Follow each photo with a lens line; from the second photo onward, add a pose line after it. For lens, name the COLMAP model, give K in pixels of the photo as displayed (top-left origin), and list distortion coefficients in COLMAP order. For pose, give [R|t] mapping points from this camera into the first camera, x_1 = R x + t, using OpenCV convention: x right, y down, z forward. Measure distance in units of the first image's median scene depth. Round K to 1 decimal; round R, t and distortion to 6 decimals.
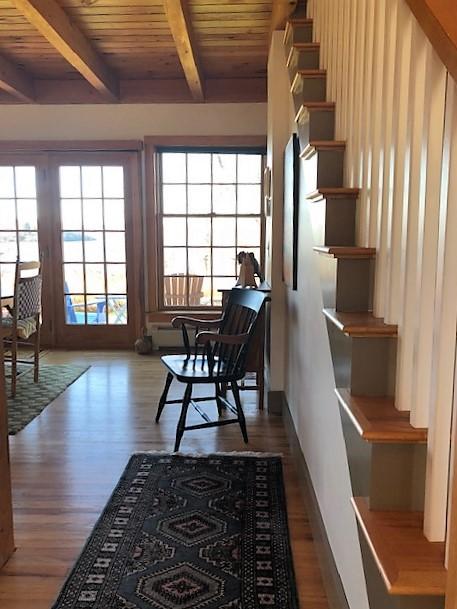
lens RADIAL K [[494.8, 0, 228.5], [0, 494.8, 304.5], [0, 0, 1]] dist [0.090521, -0.227753]
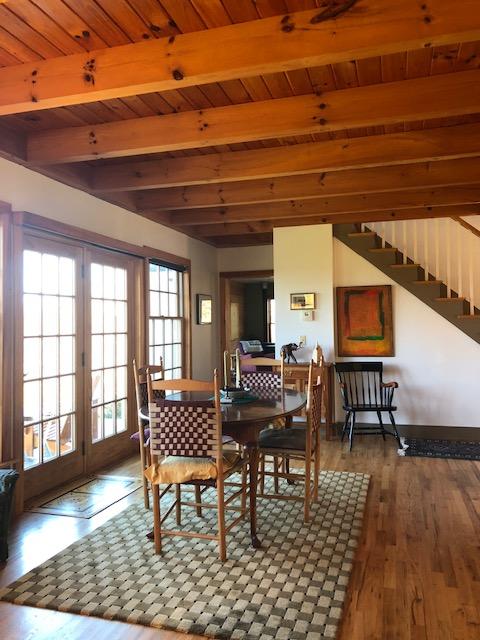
lens RADIAL K [[520.0, 0, 240.0], [0, 520.0, 320.0], [0, 0, 1]] dist [0.090521, -0.227753]
pose [[0.260990, 0.020626, 0.965121, -1.161334], [0.141641, 0.988133, -0.059420, -0.080872], [-0.954894, 0.152208, 0.254972, 0.521559]]
